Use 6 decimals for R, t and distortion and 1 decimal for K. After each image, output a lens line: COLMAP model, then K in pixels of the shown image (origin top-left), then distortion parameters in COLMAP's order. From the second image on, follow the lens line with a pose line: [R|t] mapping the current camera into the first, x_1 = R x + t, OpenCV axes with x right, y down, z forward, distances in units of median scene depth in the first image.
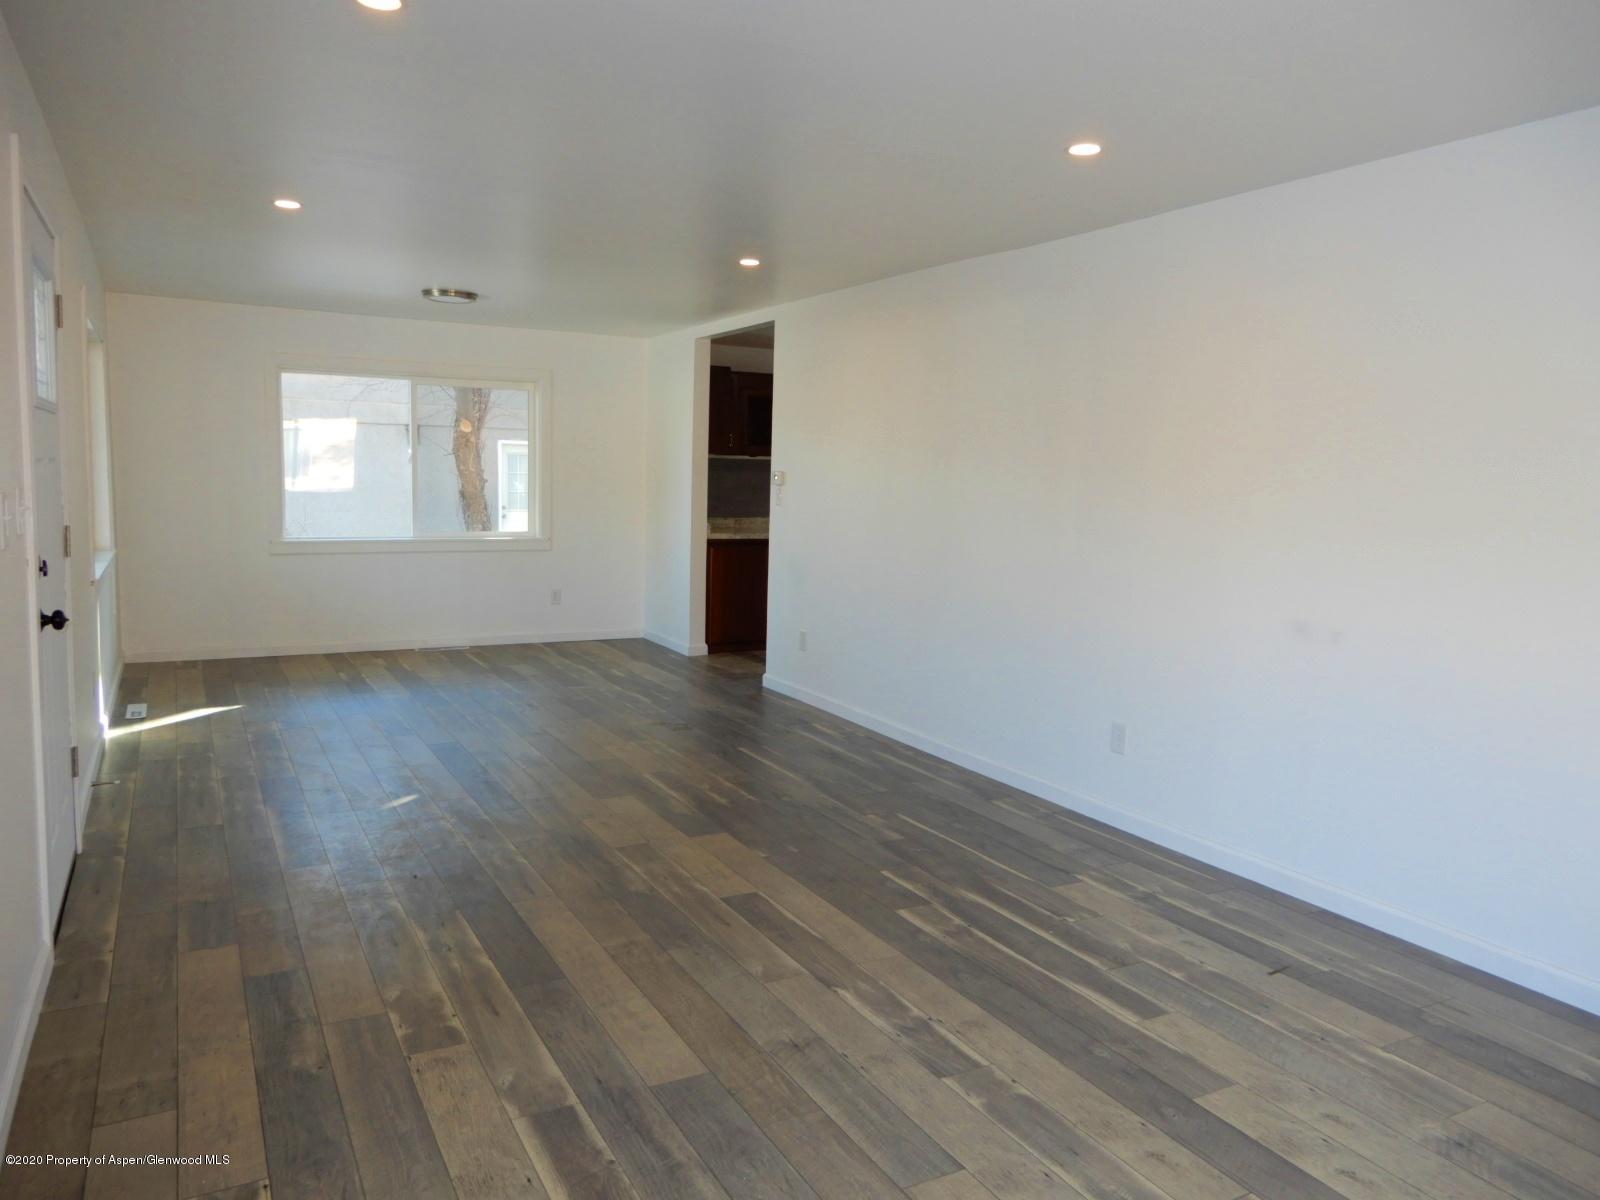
lens RADIAL K [[1141.0, 0, 800.0], [0, 1141.0, 598.5], [0, 0, 1]] dist [0.009032, -0.001454]
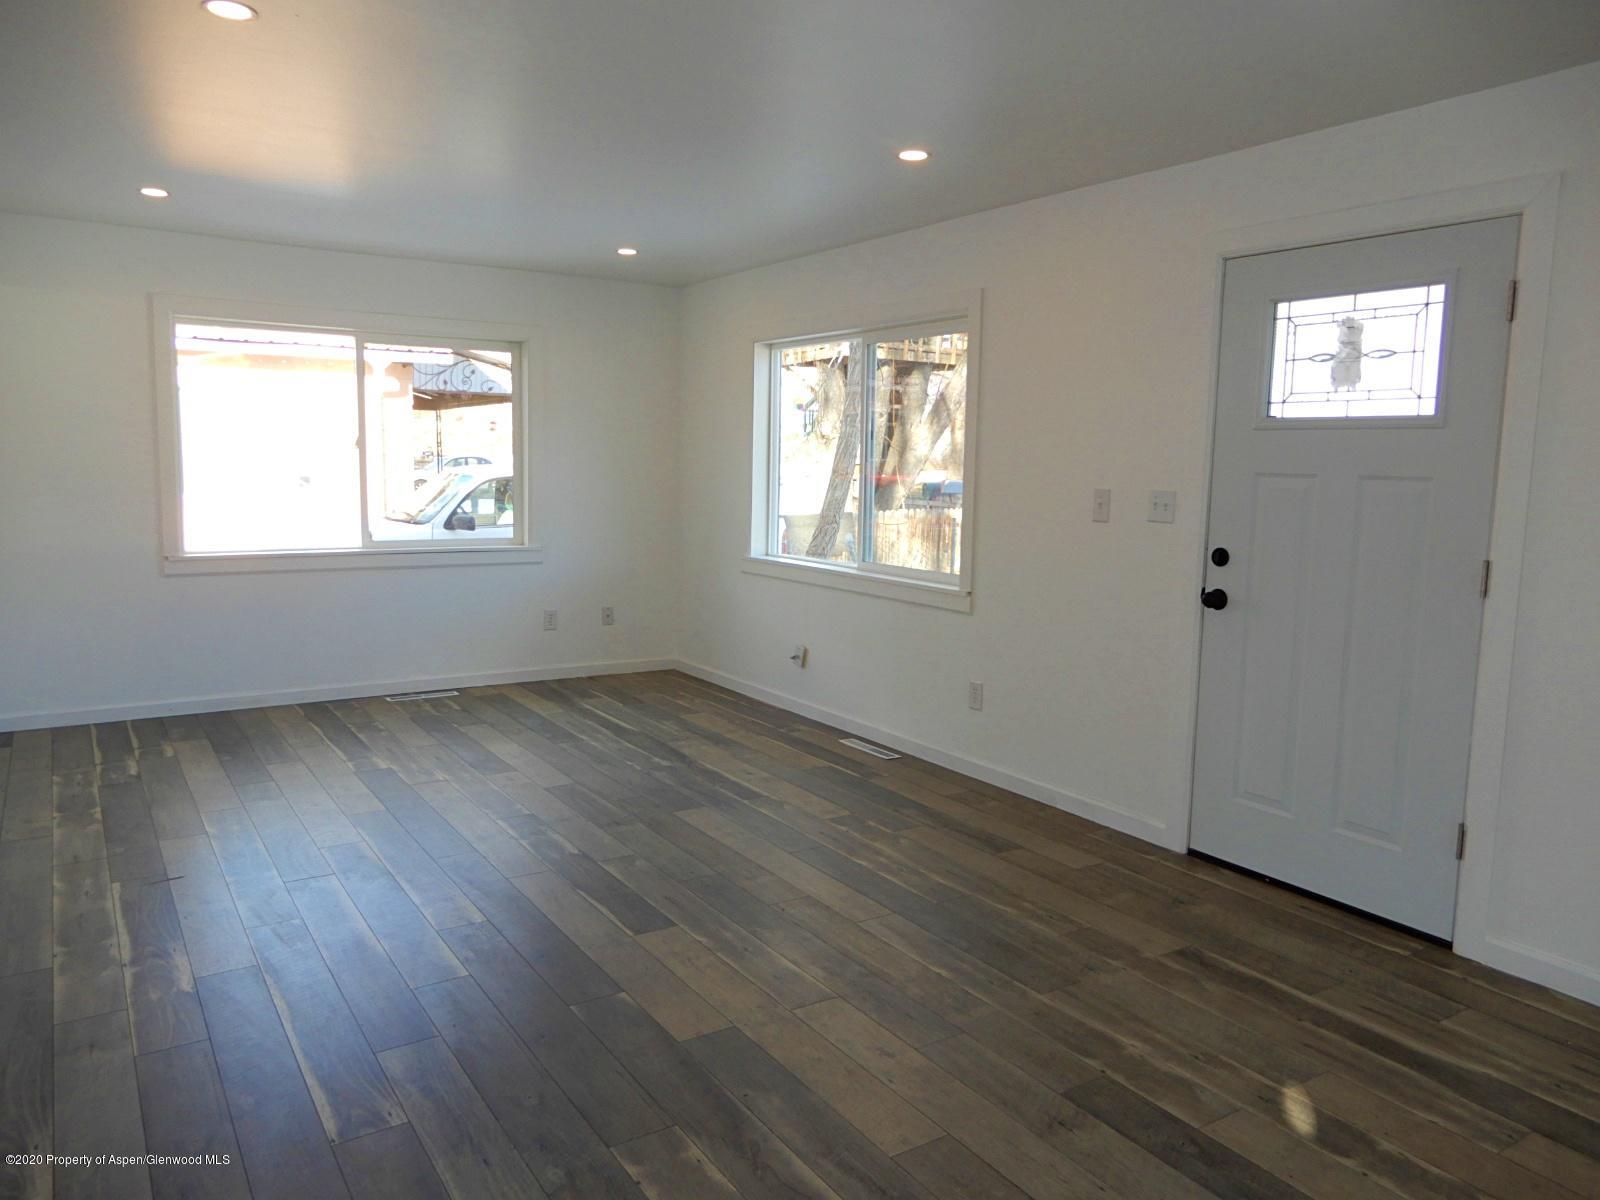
lens RADIAL K [[1141.0, 0, 800.2], [0, 1141.0, 599.2], [0, 0, 1]] dist [0.009032, -0.001454]
pose [[-0.995931, -0.035286, -0.082928, -0.101369], [-0.053239, 0.972800, 0.225446, -0.243538], [0.072717, 0.228944, -0.970720, 2.225891]]
